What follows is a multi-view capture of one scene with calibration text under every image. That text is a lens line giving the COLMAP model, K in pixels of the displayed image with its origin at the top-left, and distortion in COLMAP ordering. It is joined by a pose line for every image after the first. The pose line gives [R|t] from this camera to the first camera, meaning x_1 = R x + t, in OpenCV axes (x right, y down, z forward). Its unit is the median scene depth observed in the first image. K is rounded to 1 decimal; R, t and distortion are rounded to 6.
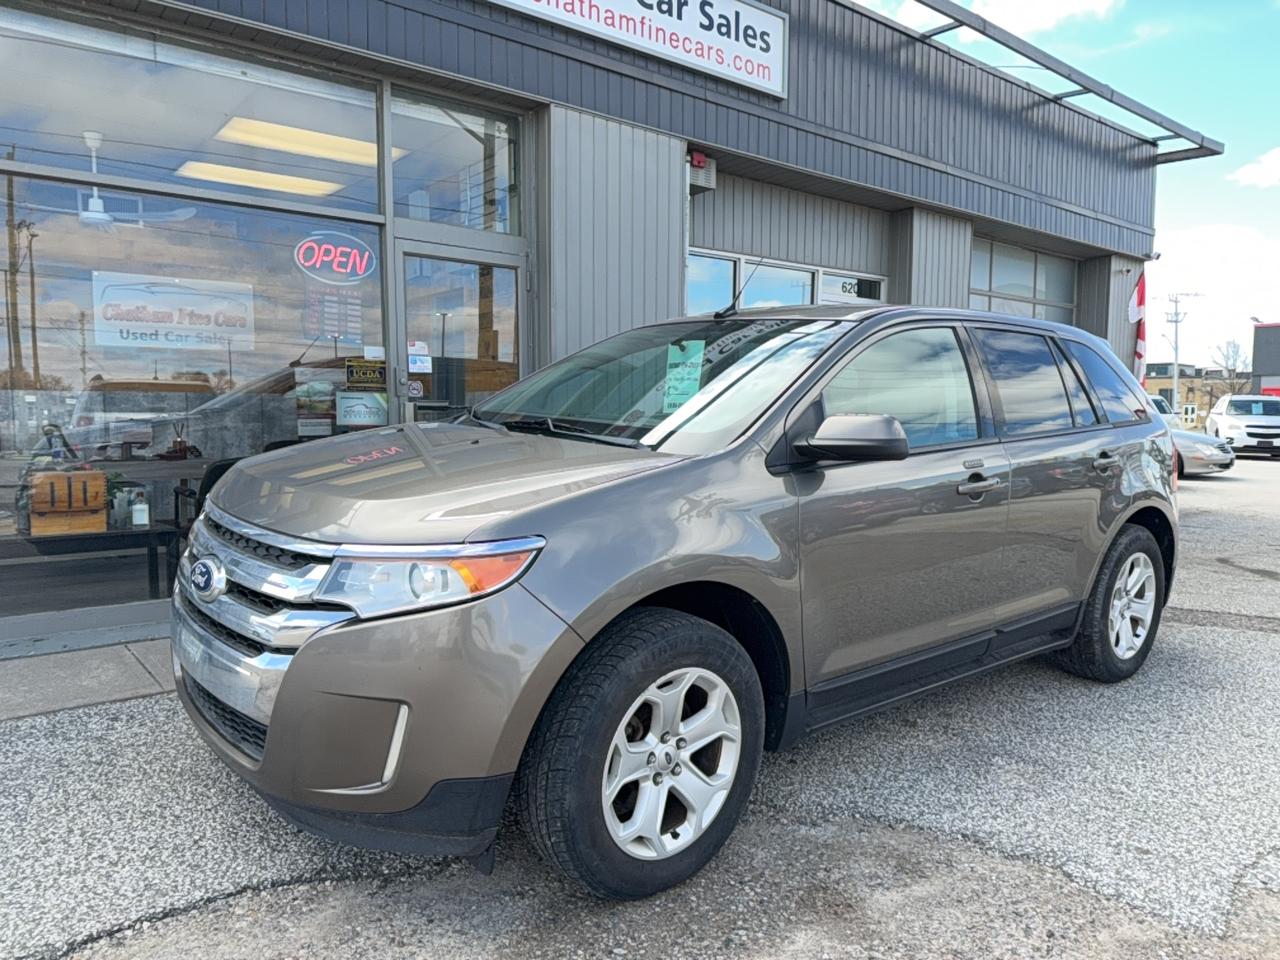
lens RADIAL K [[890.0, 0, 640.0], [0, 890.0, 480.0], [0, 0, 1]] dist [-0.001218, -0.000491]
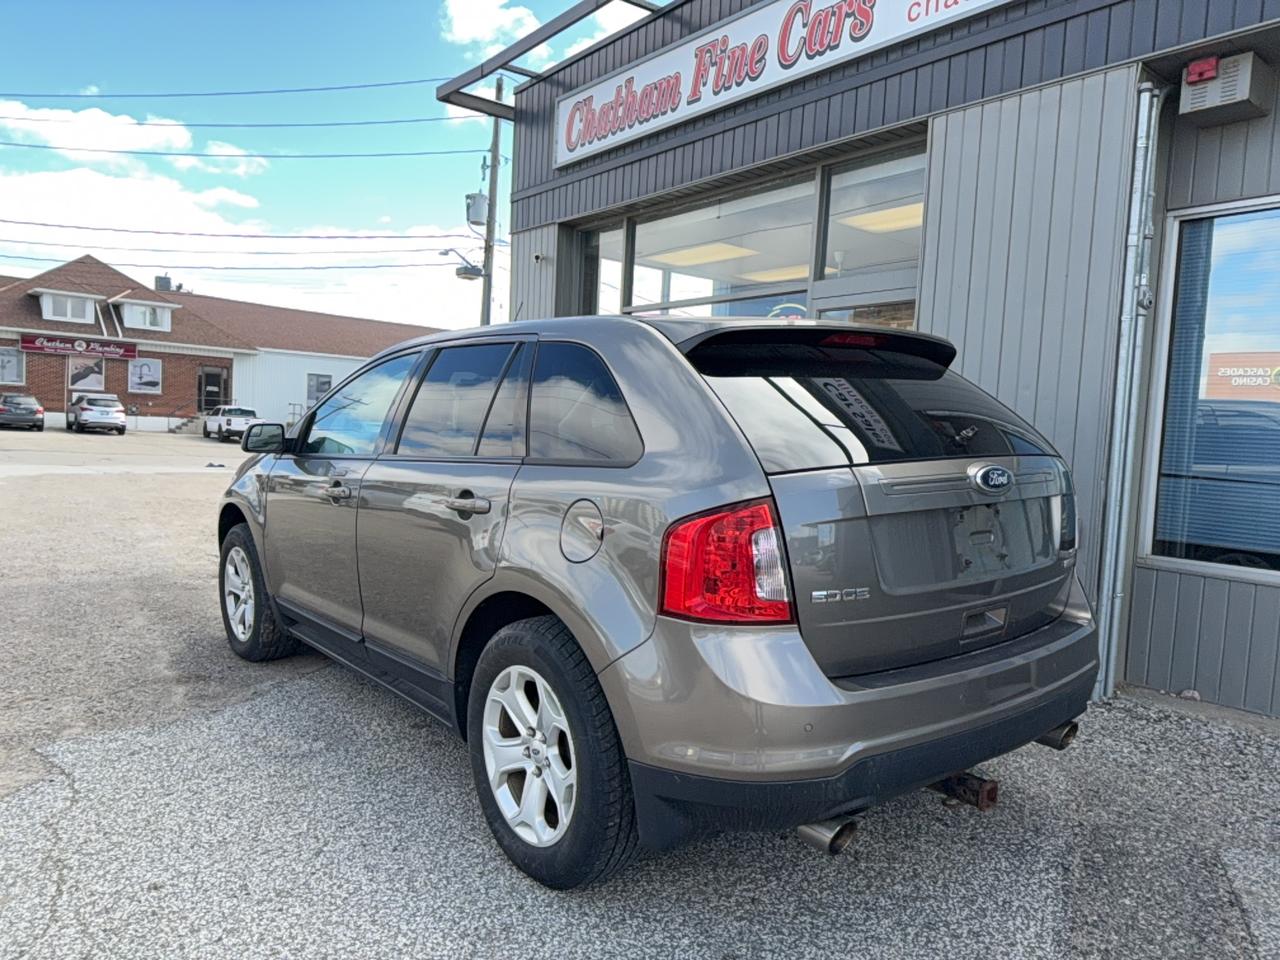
lens RADIAL K [[890.0, 0, 640.0], [0, 890.0, 480.0], [0, 0, 1]] dist [-0.001218, -0.000491]
pose [[-0.005368, 0.040173, -0.999178, 1.612614], [-0.128117, 0.990931, 0.040530, -0.109257], [0.991745, 0.128229, -0.000173, 1.471730]]
